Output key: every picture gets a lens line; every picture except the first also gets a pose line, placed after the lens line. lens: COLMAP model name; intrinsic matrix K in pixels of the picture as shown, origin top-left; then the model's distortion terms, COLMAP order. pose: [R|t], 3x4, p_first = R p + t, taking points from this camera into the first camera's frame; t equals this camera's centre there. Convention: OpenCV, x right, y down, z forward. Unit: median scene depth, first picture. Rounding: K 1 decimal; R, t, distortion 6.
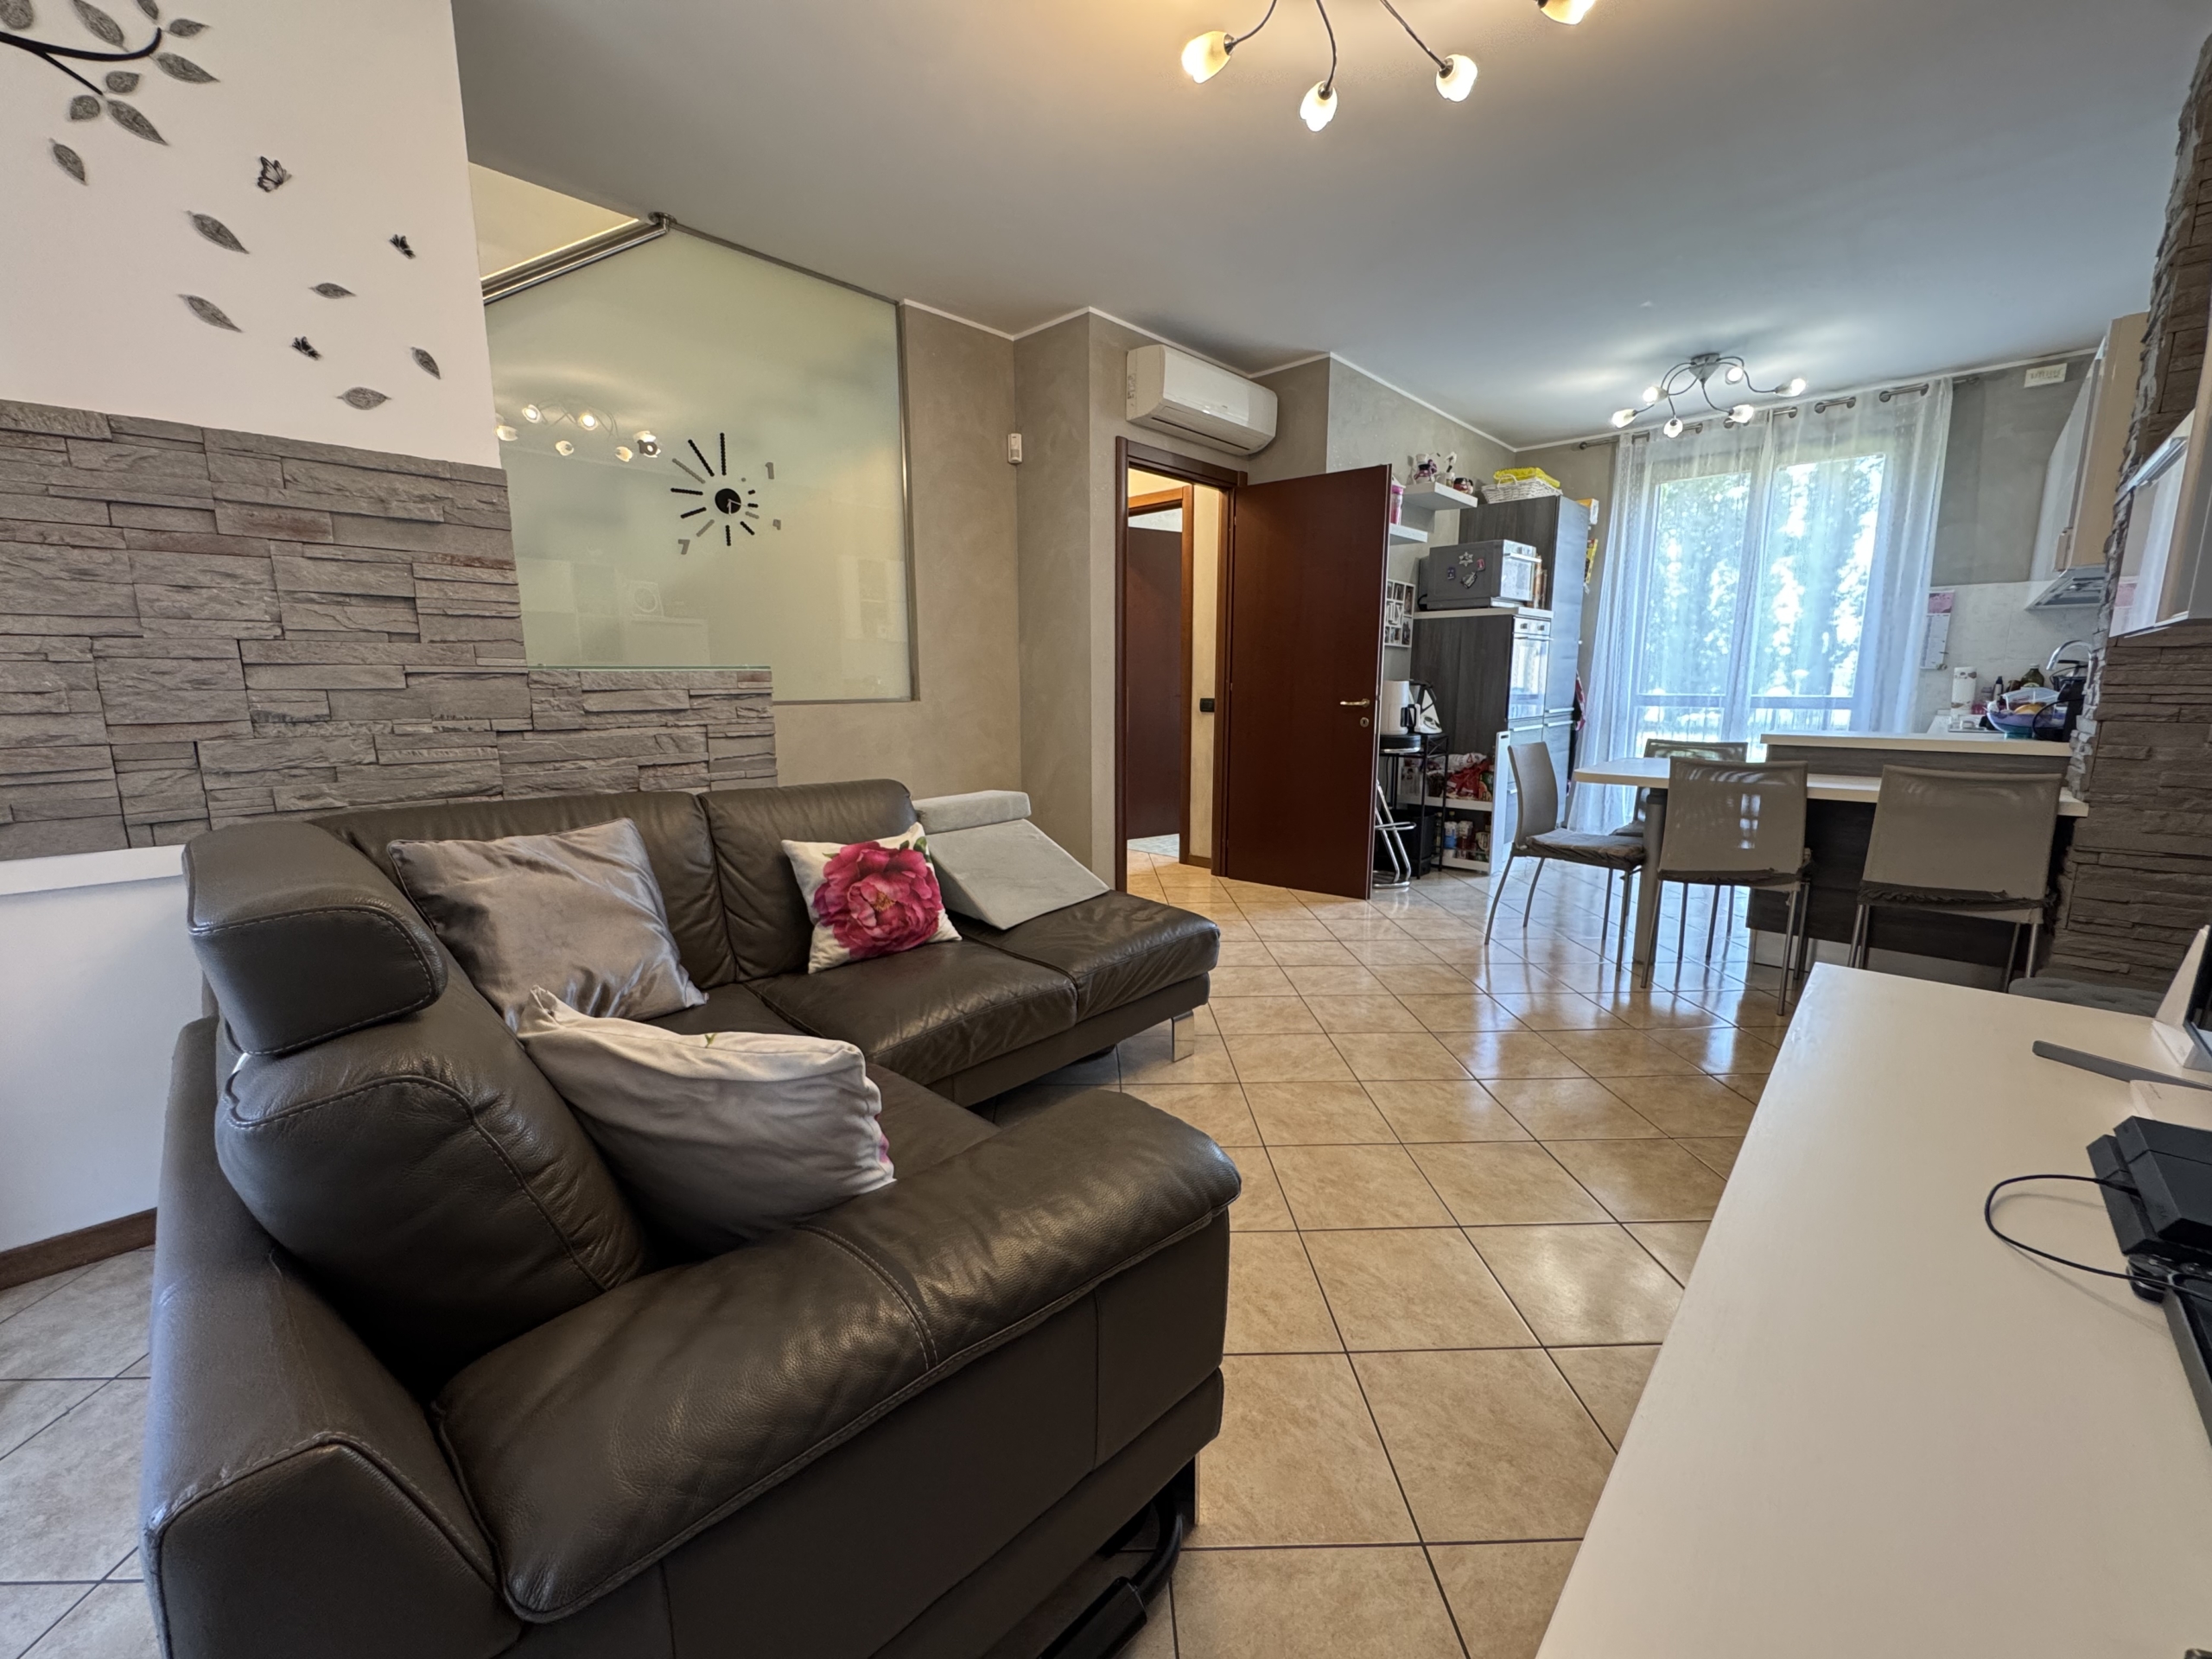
lens RADIAL K [[885.2, 0, 1104.5], [0, 885.2, 828.9], [0, 0, 1]] dist [-0.003820, -0.000069]
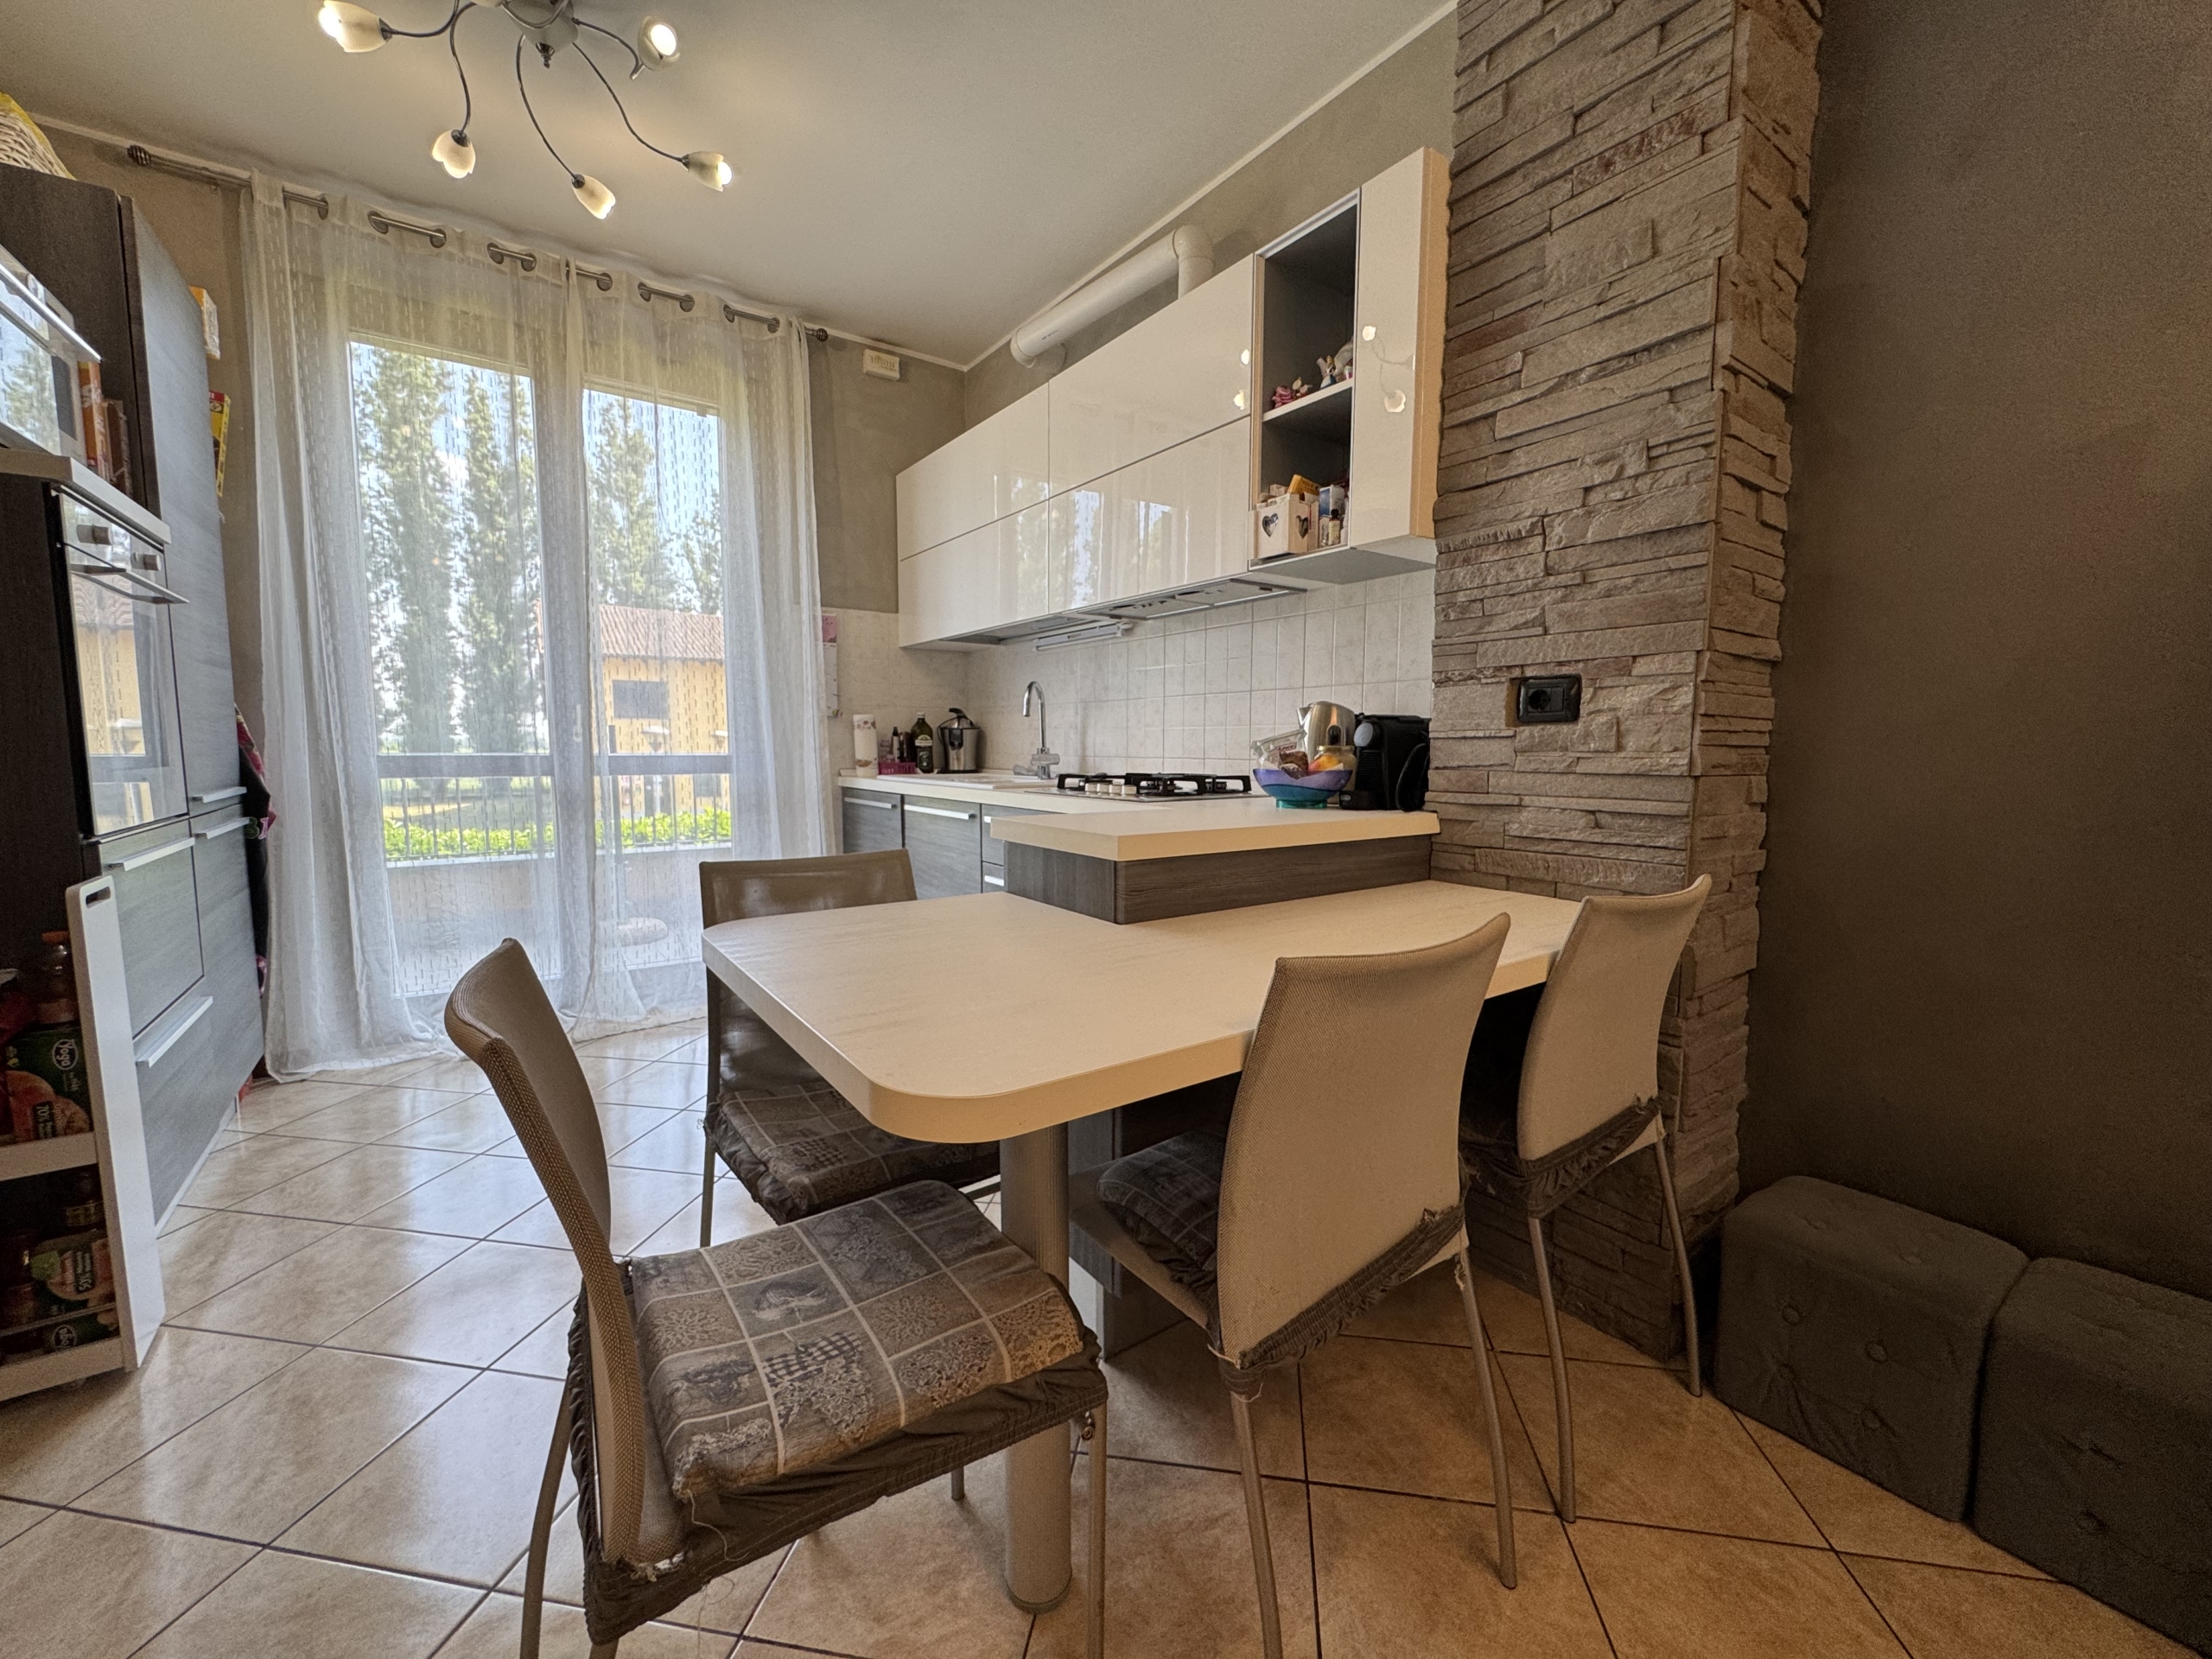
lens RADIAL K [[885.2, 0, 1104.5], [0, 885.2, 828.9], [0, 0, 1]] dist [-0.003820, -0.000069]
pose [[0.190978, -0.087592, 0.977678, 0.374481], [0.158919, 0.985630, 0.057261, -0.144442], [-0.968645, 0.144436, 0.202154, 0.987521]]
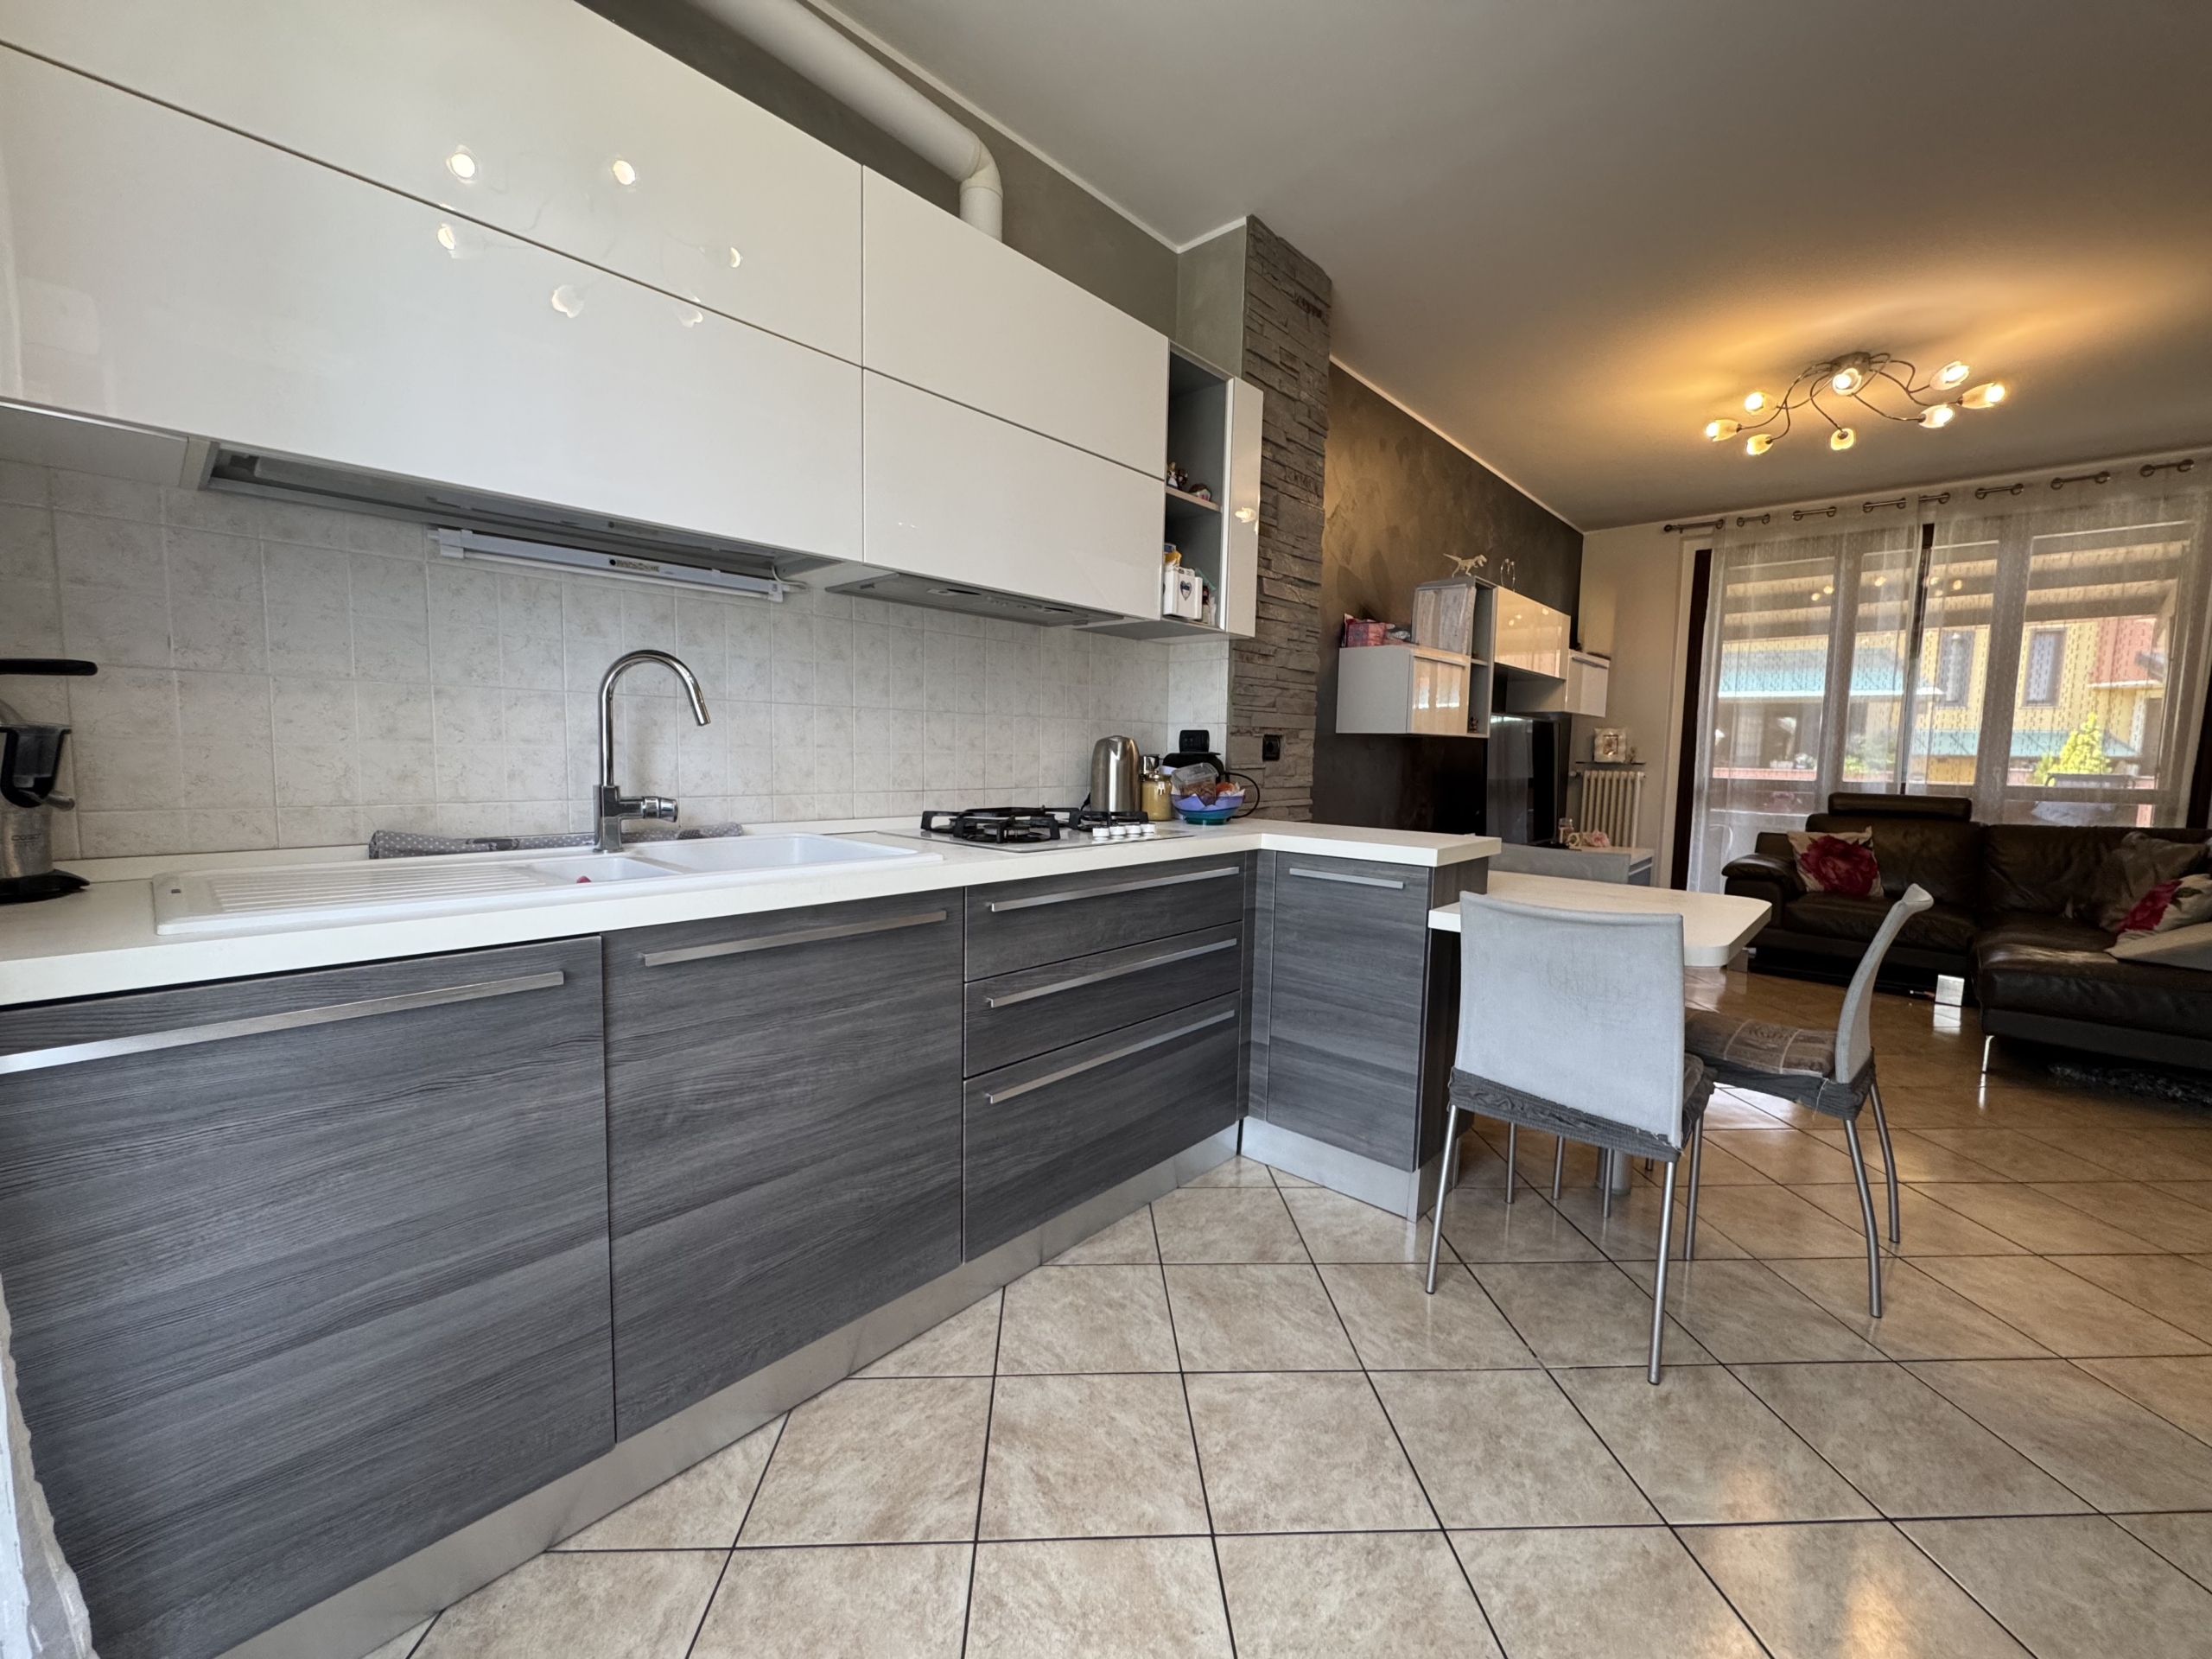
lens RADIAL K [[886.1, 0, 1104.9], [0, 886.1, 822.5], [0, 0, 1]] dist [-0.002705, 0.000705]
pose [[-0.999766, -0.012786, -0.017473, 1.131283], [-0.016702, 0.968971, 0.246610, -0.300658], [0.013778, 0.246844, -0.968957, 1.759157]]
